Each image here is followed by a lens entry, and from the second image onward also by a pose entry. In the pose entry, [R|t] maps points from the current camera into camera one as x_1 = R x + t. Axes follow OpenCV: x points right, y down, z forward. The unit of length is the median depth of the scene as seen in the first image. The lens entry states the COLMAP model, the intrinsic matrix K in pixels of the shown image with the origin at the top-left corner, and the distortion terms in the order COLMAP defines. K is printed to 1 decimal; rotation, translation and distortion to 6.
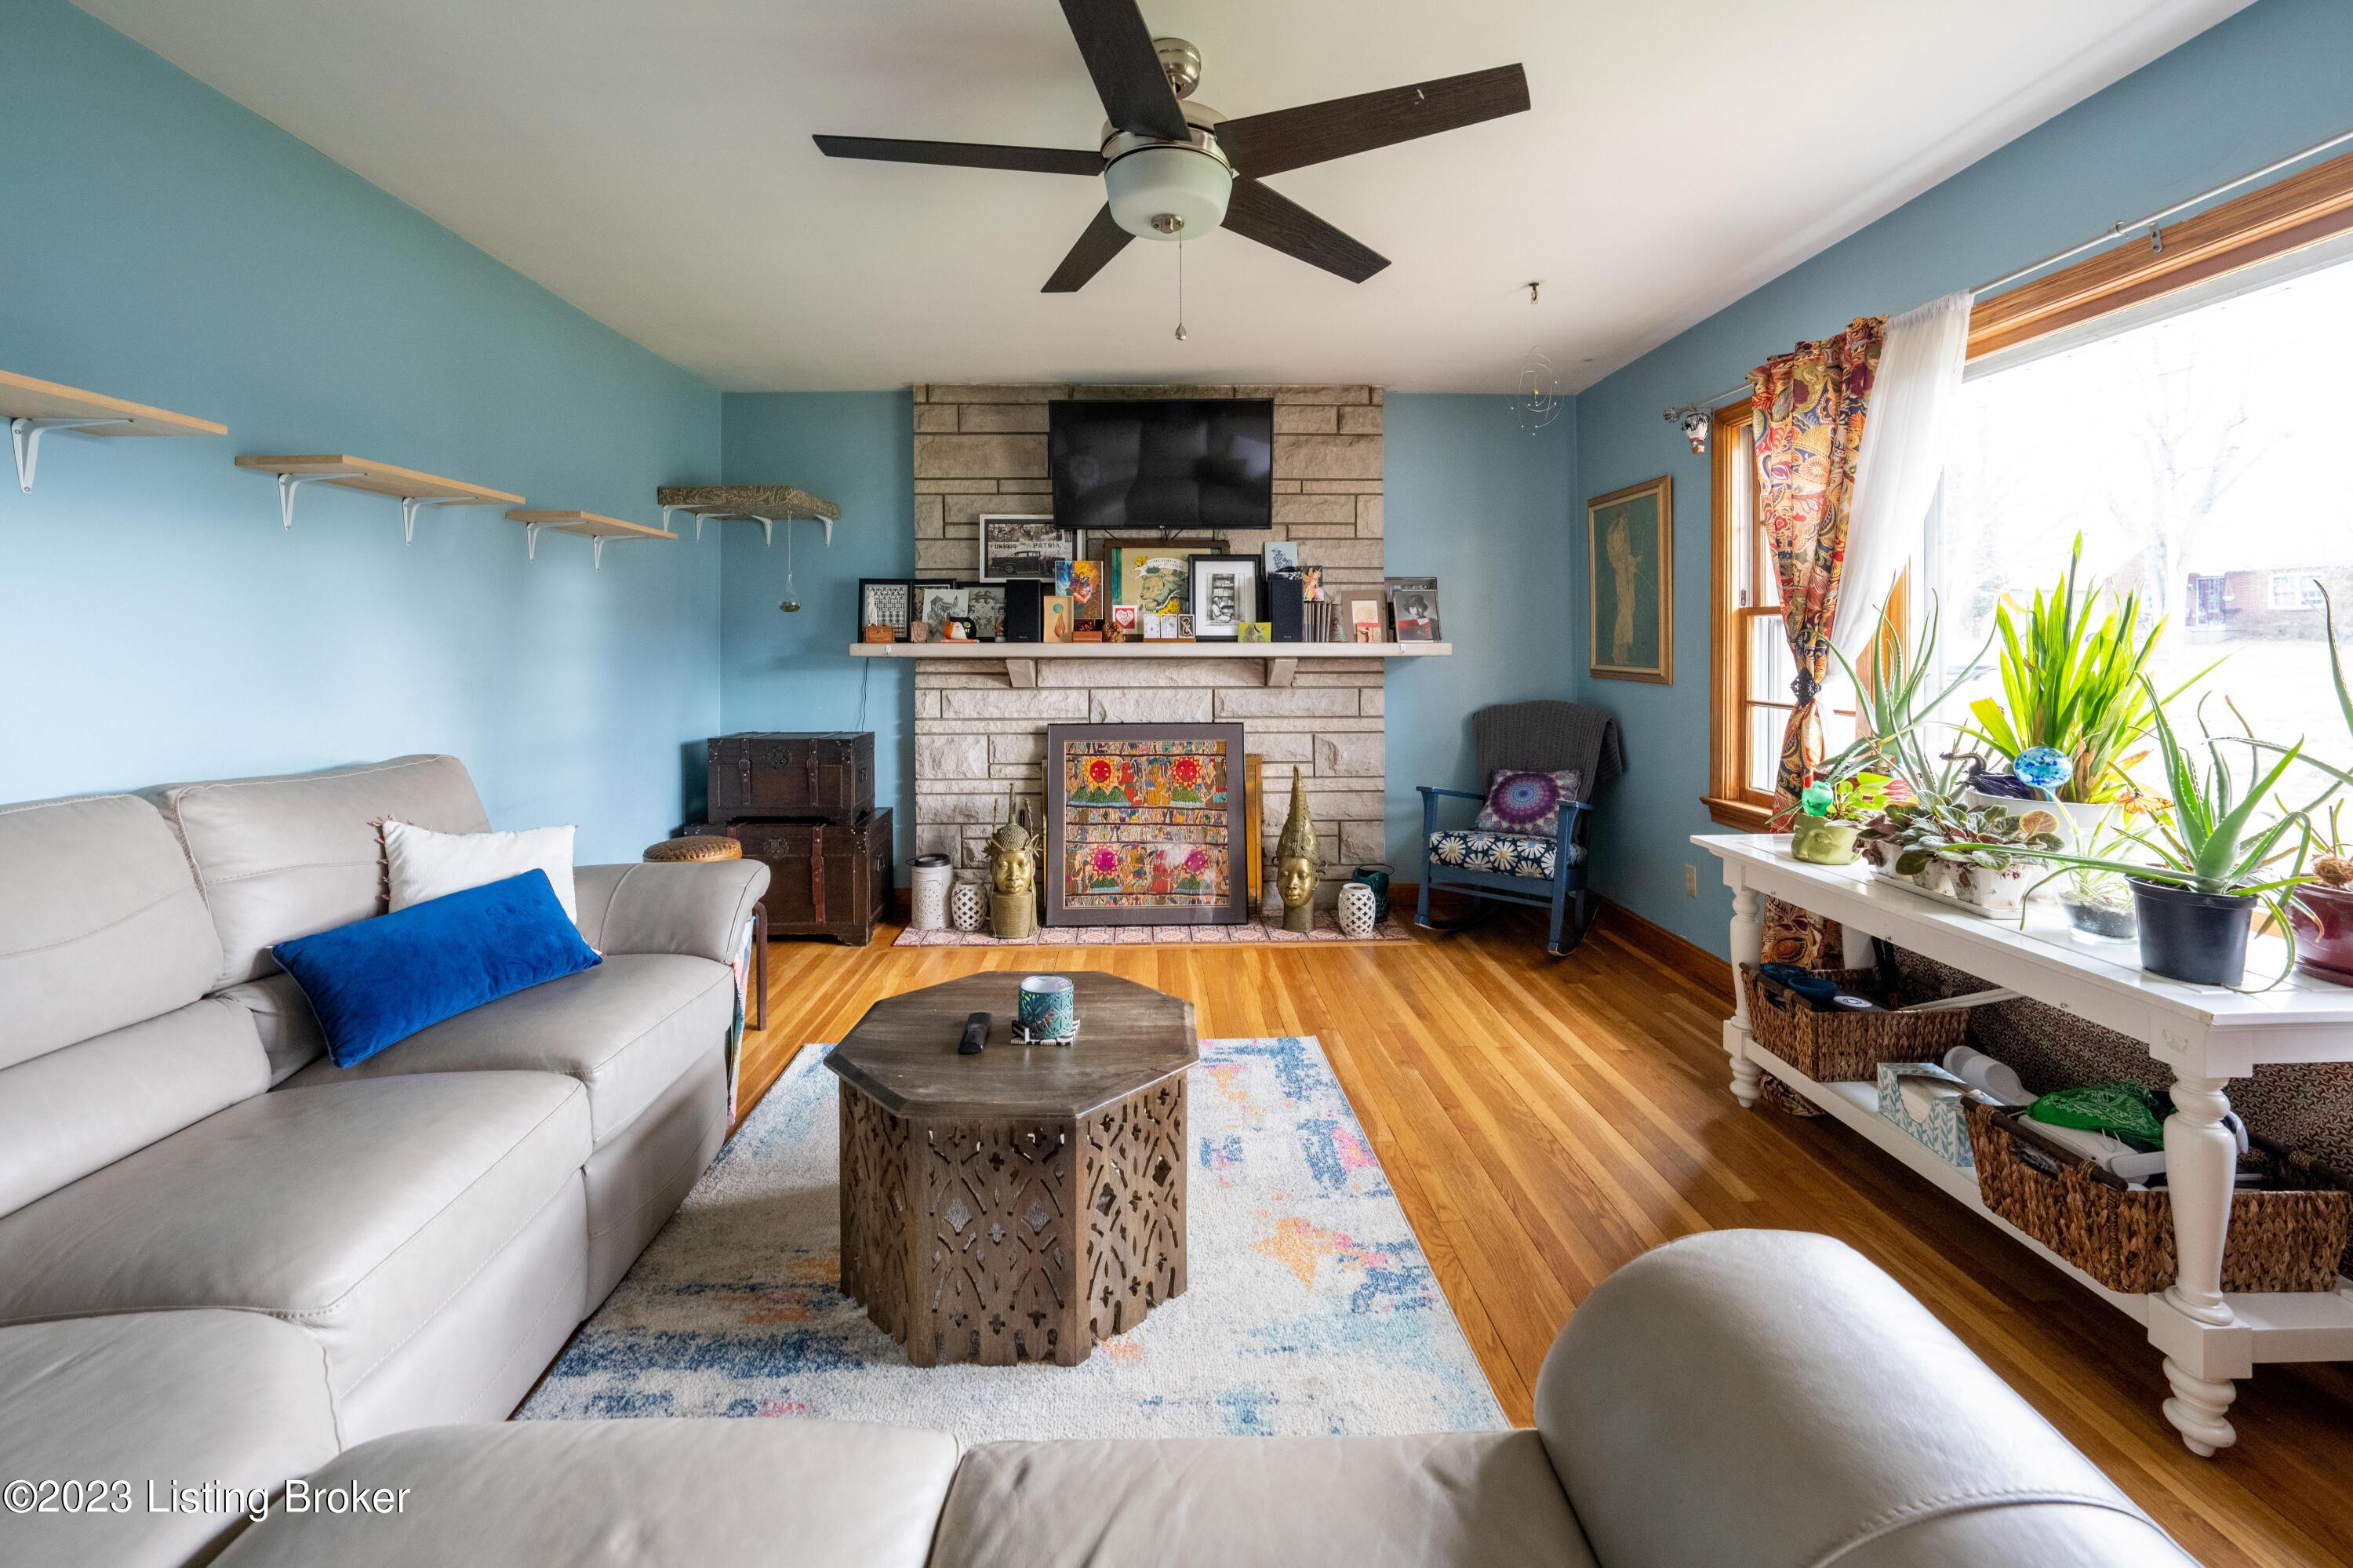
lens RADIAL K [[940.5, 0, 1156.7], [0, 940.5, 658.2], [0, 0, 1]] dist [-0.023320, 0.000332]
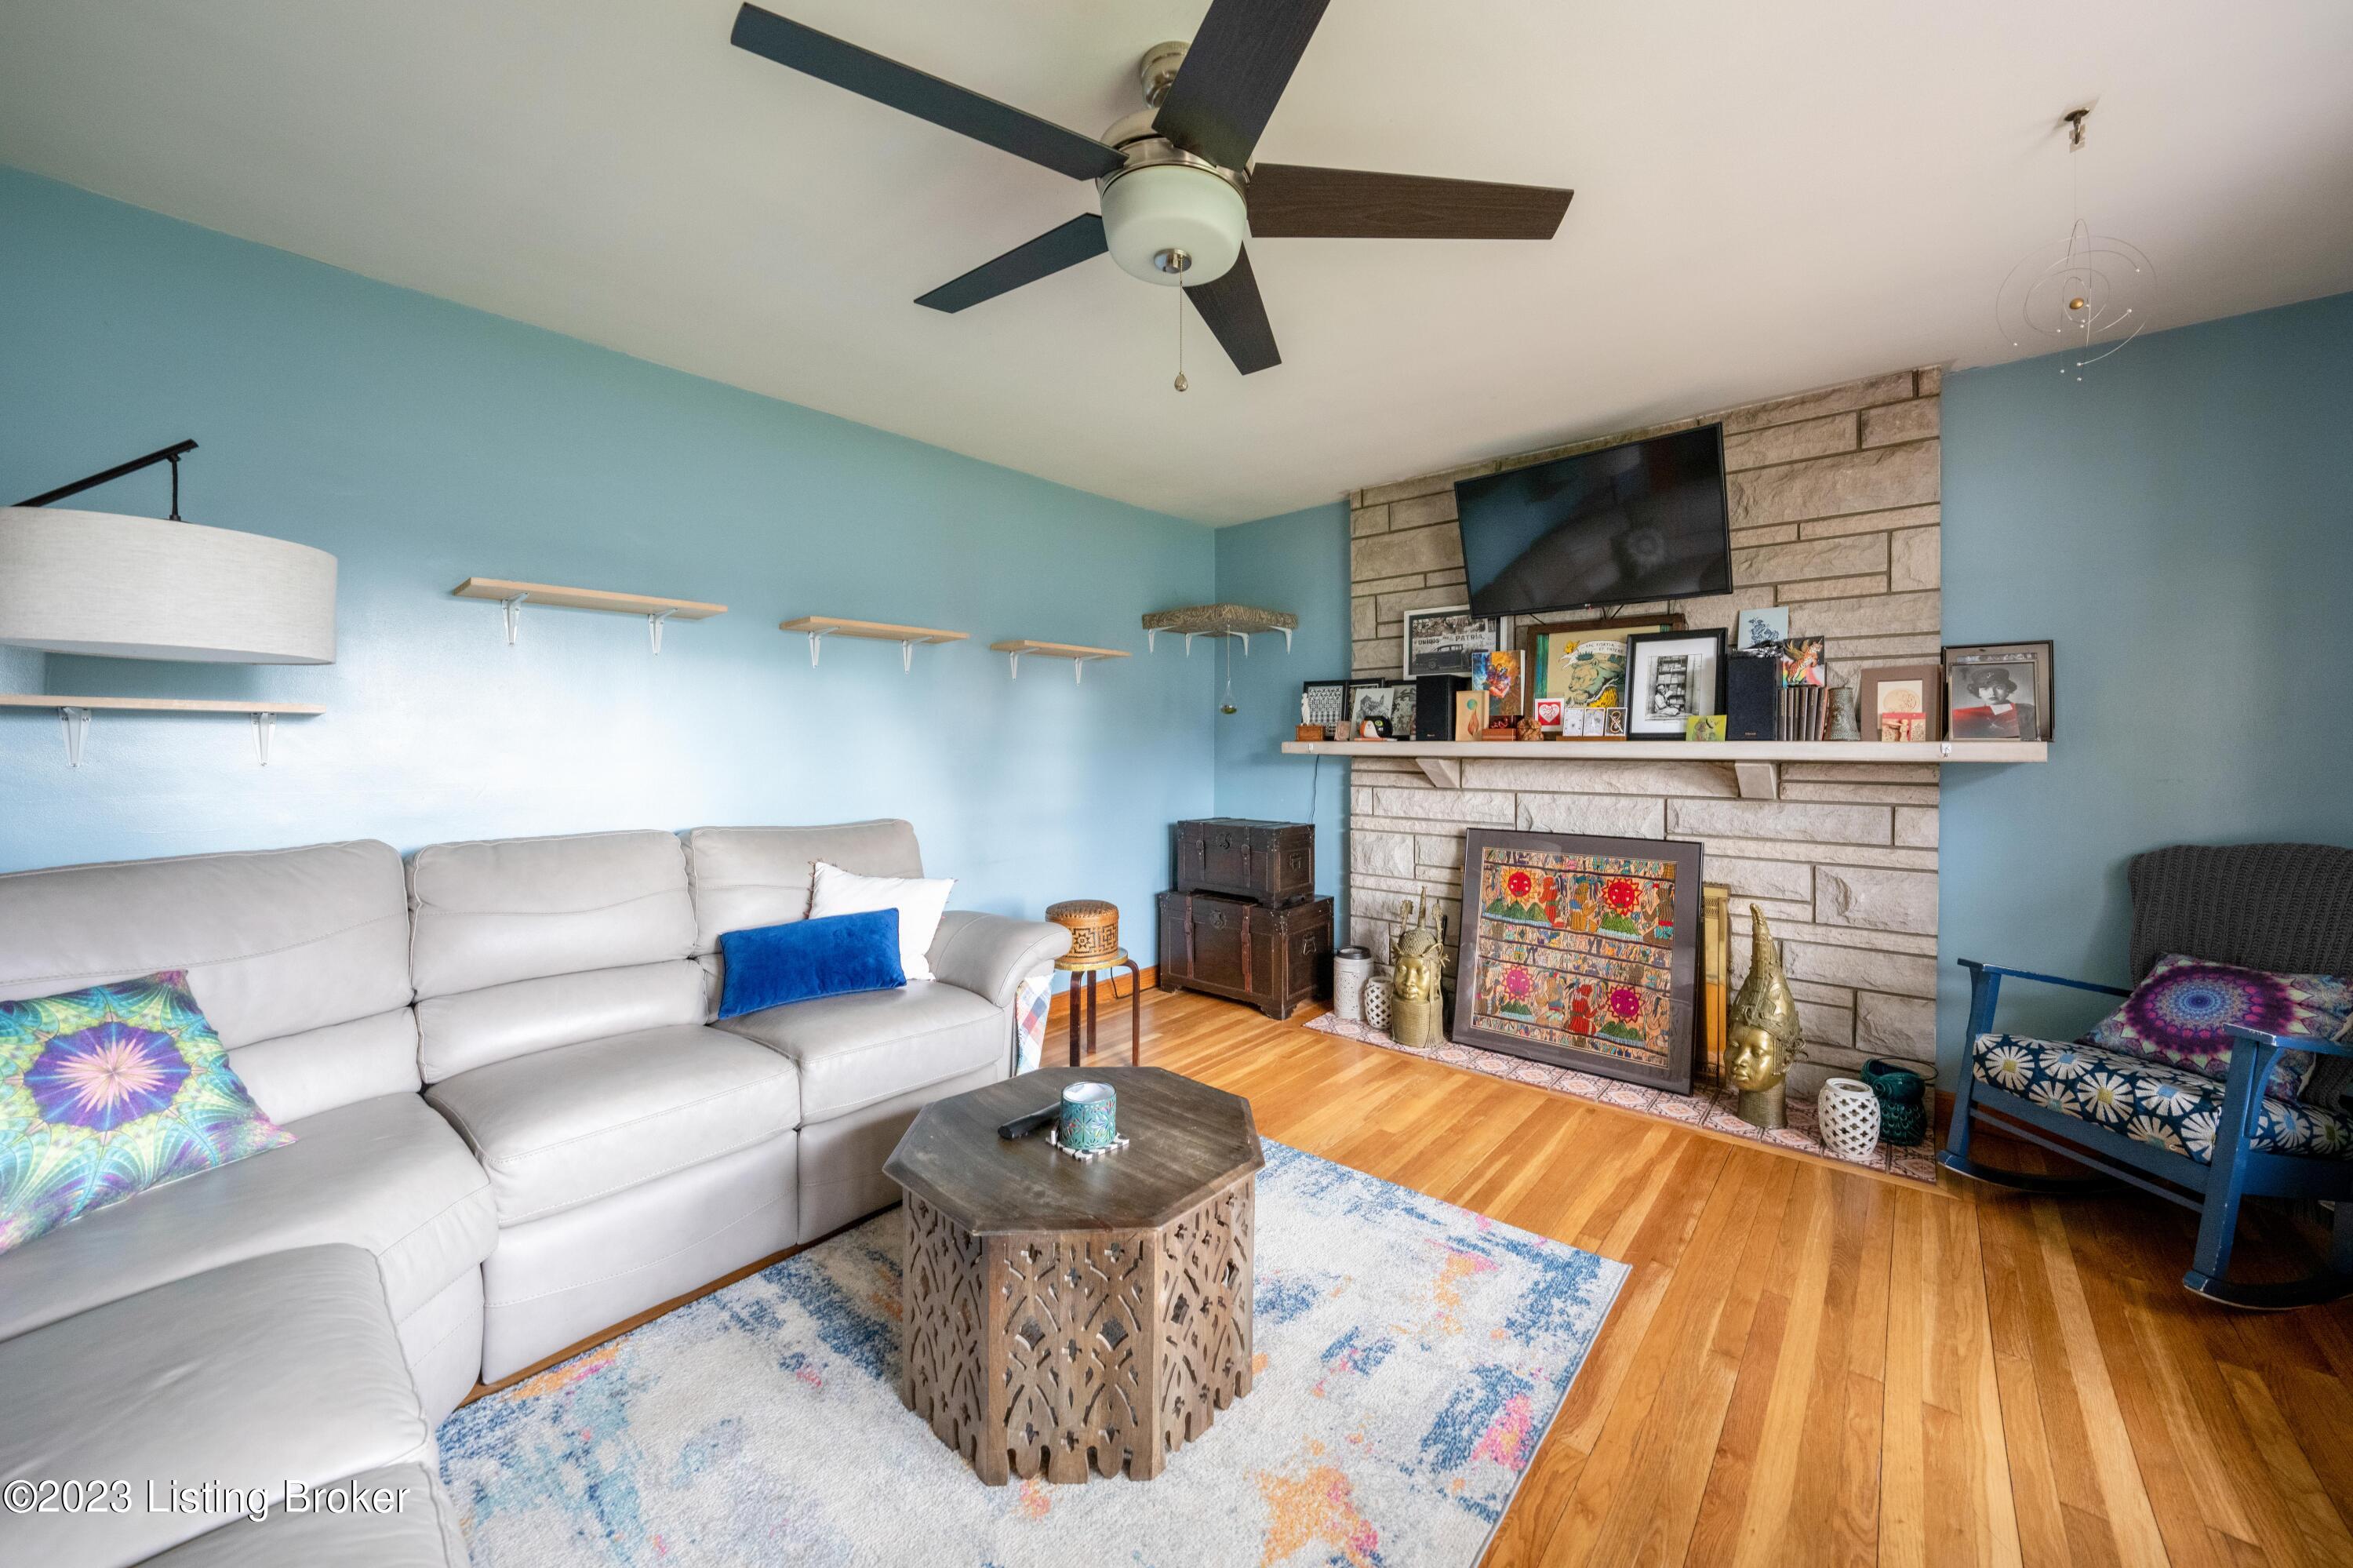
lens RADIAL K [[848.7, 0, 1172.8], [0, 848.7, 761.9], [0, 0, 1]] dist [-0.022045, 0.002074]
pose [[0.745342, 0.016680, -0.666474, 0.236264], [-0.010801, 0.999858, 0.012945, -0.003735], [0.666595, -0.002449, 0.745416, 0.179918]]
